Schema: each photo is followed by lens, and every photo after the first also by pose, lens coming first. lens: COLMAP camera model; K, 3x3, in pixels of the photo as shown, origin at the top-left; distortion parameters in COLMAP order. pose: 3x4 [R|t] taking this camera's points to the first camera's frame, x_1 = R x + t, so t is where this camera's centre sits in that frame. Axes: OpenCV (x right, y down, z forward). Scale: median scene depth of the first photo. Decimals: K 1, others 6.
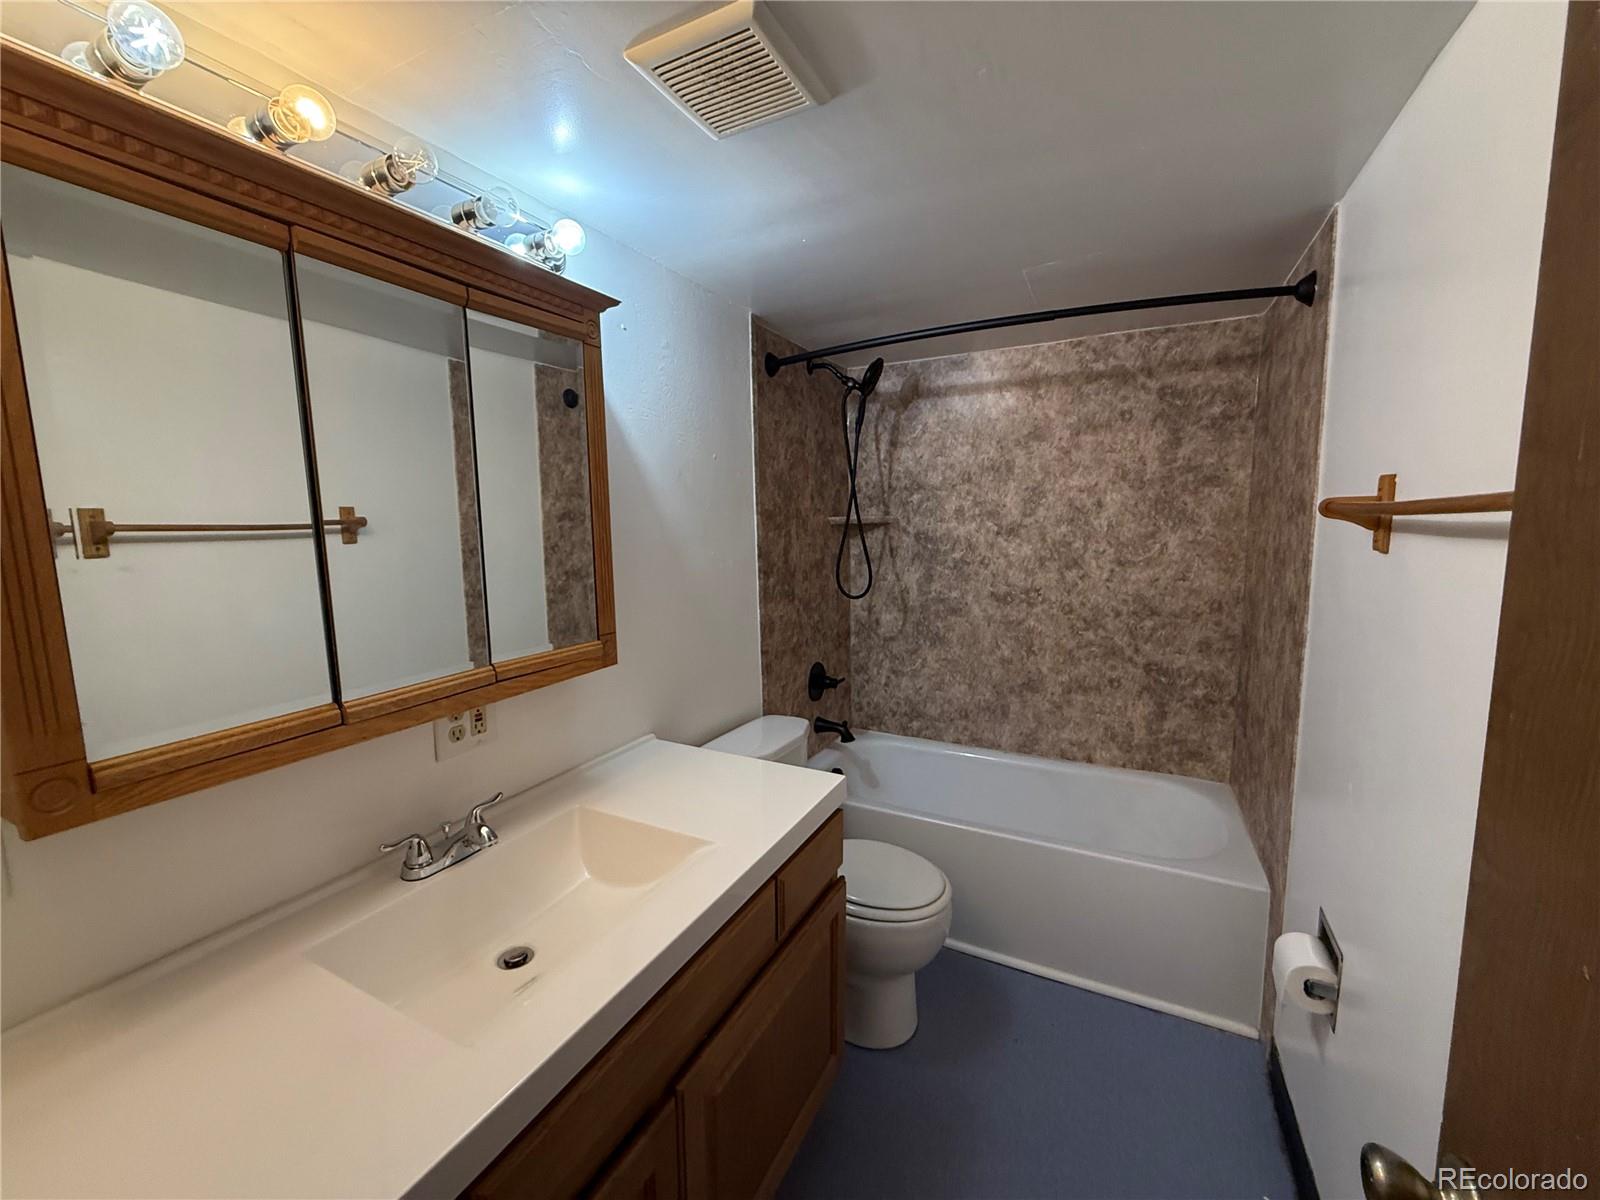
lens RADIAL K [[636.5, 0, 797.4], [0, 636.5, 596.2], [0, 0, 1]] dist [-0.001527, -0.000169]
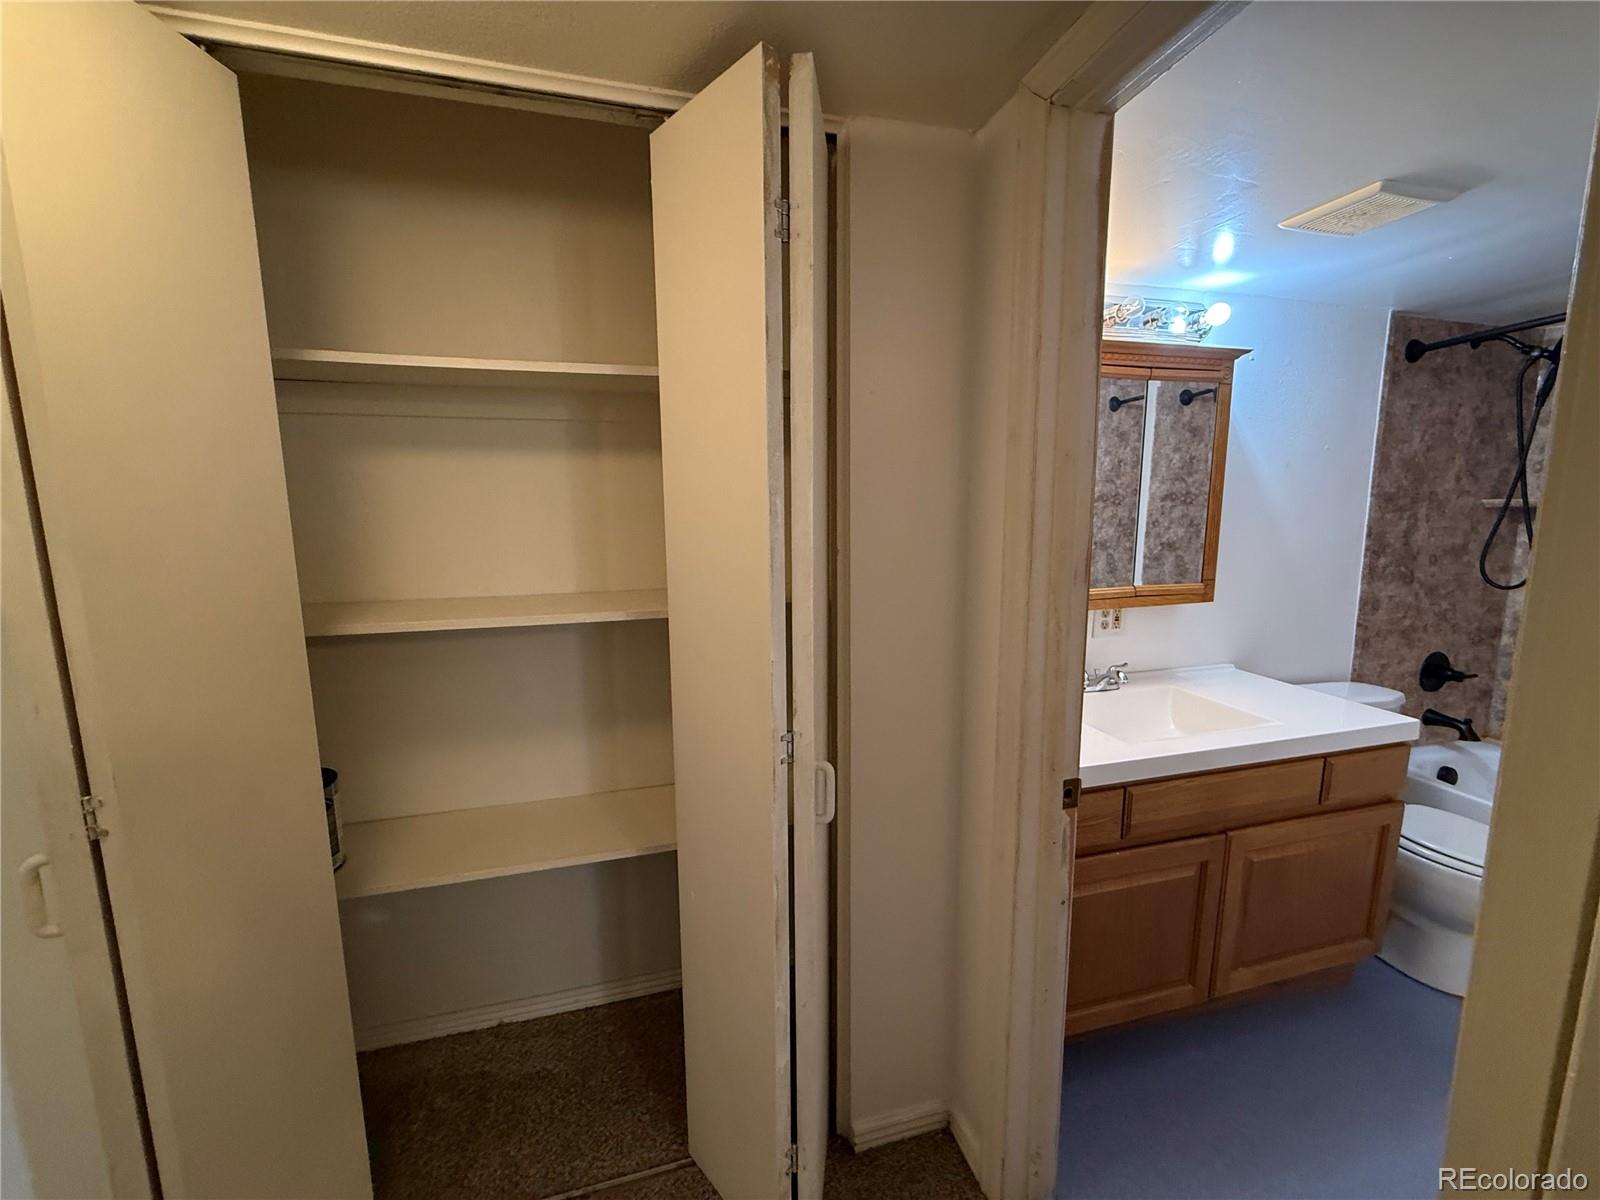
lens RADIAL K [[636.5, 0, 797.4], [0, 636.5, 596.2], [0, 0, 1]] dist [-0.001527, -0.000169]
pose [[0.671549, 0.117299, -0.731616, 0.082083], [-0.092272, 0.992943, 0.074502, 0.043298], [0.735192, 0.017476, 0.677634, -0.399724]]
